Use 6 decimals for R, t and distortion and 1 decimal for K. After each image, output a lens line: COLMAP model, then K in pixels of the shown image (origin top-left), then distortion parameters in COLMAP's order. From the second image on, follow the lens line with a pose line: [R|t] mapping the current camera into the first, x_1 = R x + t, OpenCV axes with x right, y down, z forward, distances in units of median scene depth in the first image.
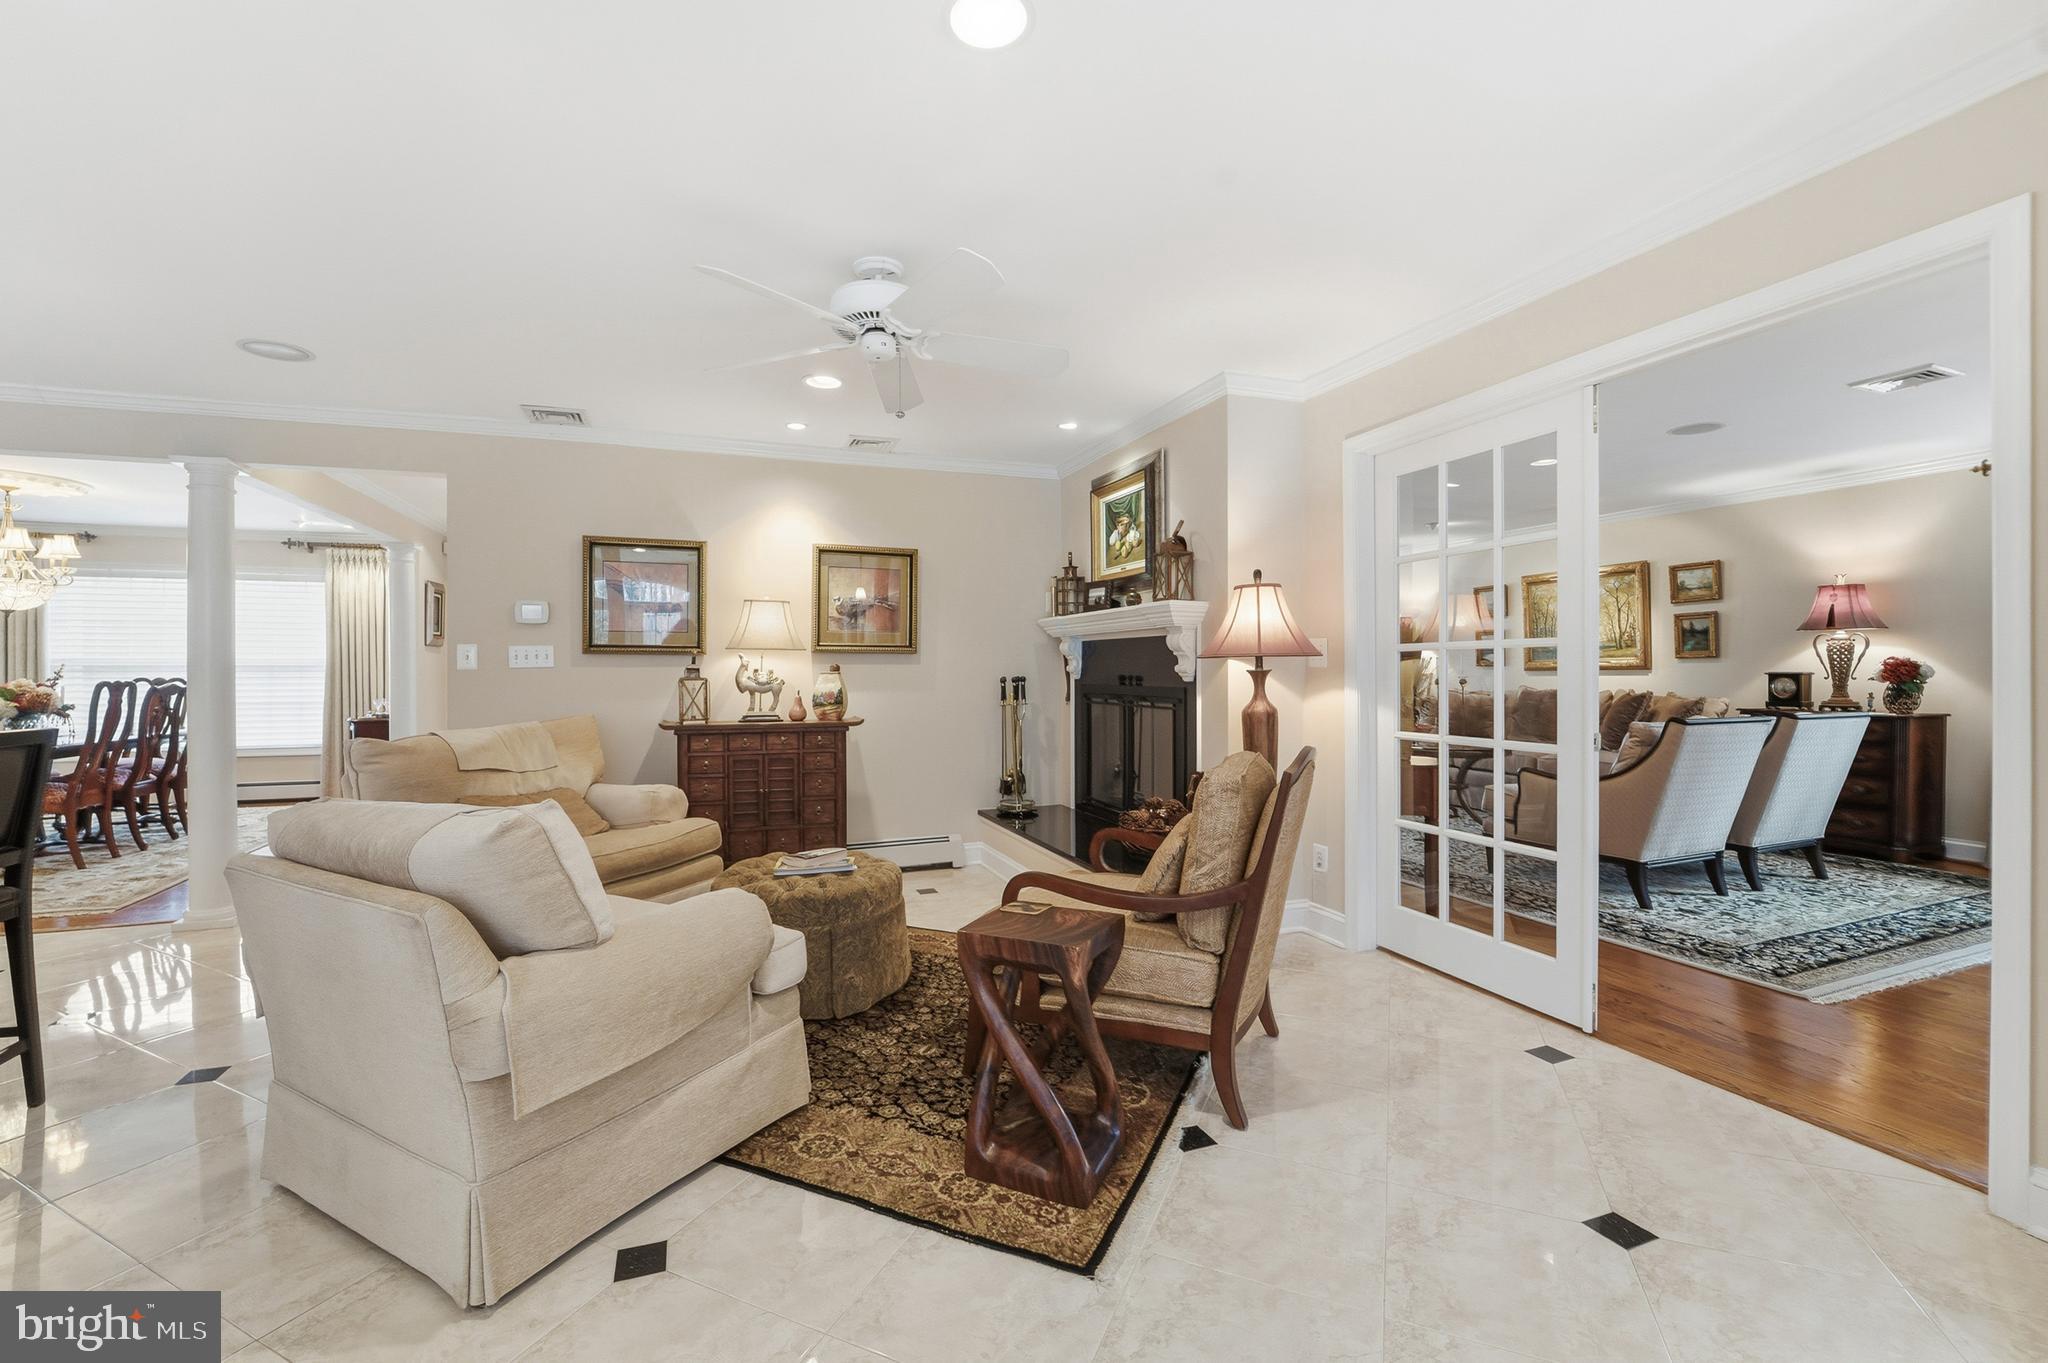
lens RADIAL K [[833.4, 0, 1014.7], [0, 833.4, 668.2], [0, 0, 1]] dist [-0.031095, -0.000299]
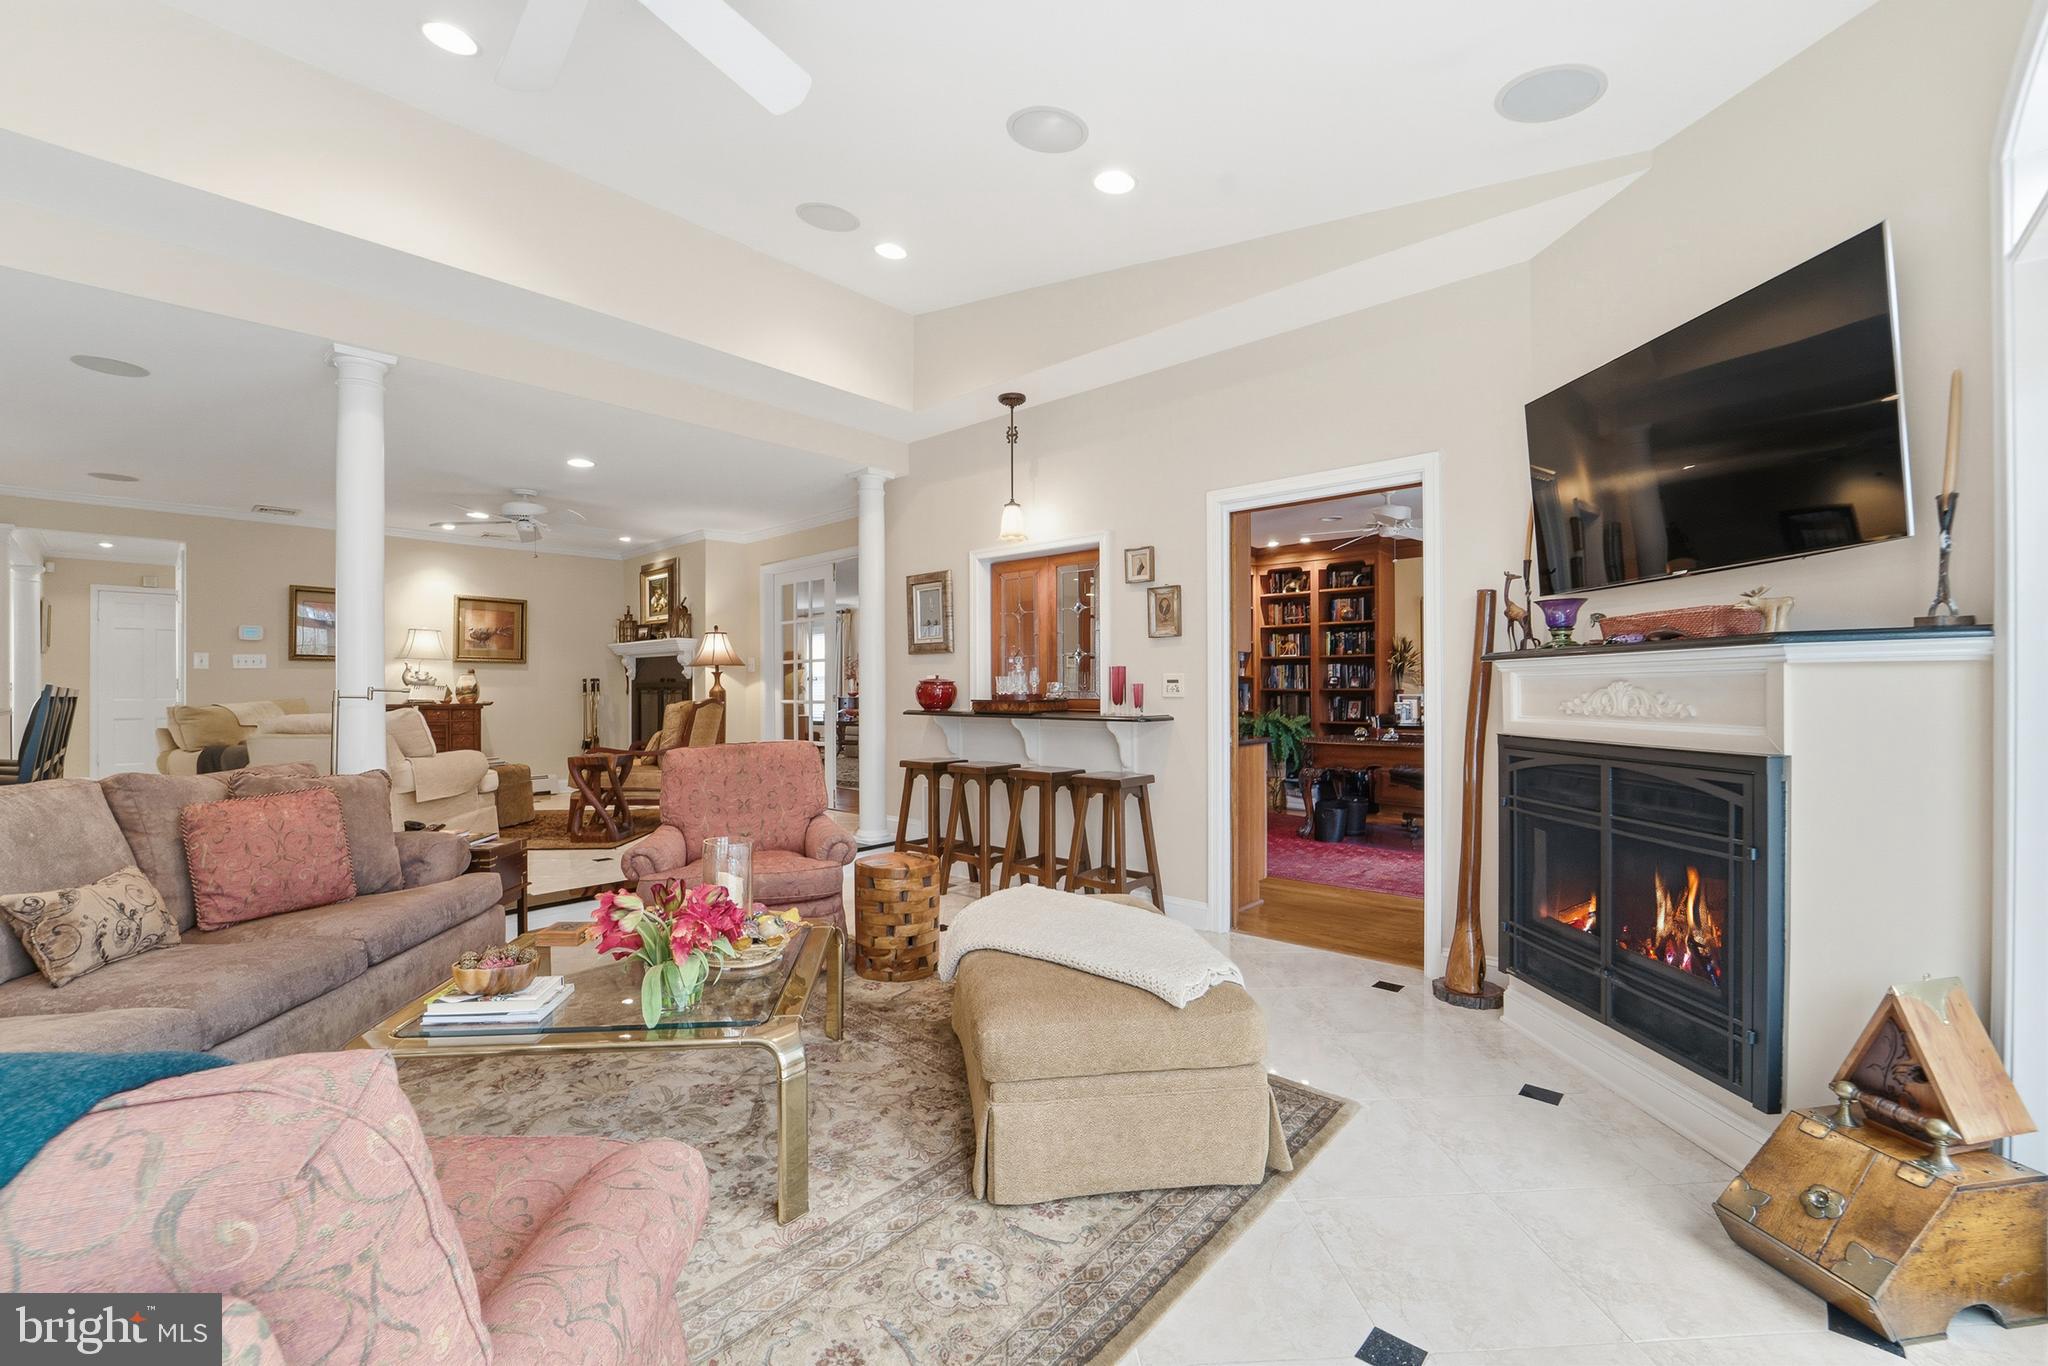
lens RADIAL K [[822.9, 0, 996.1], [0, 822.9, 685.4], [0, 0, 1]] dist [-0.010259, 0.000108]
pose [[0.899222, 0.001807, 0.437488, 0.009201], [0.000000, 0.999991, -0.004131, 0.034729], [-0.437492, 0.003715, 0.899215, -0.926092]]
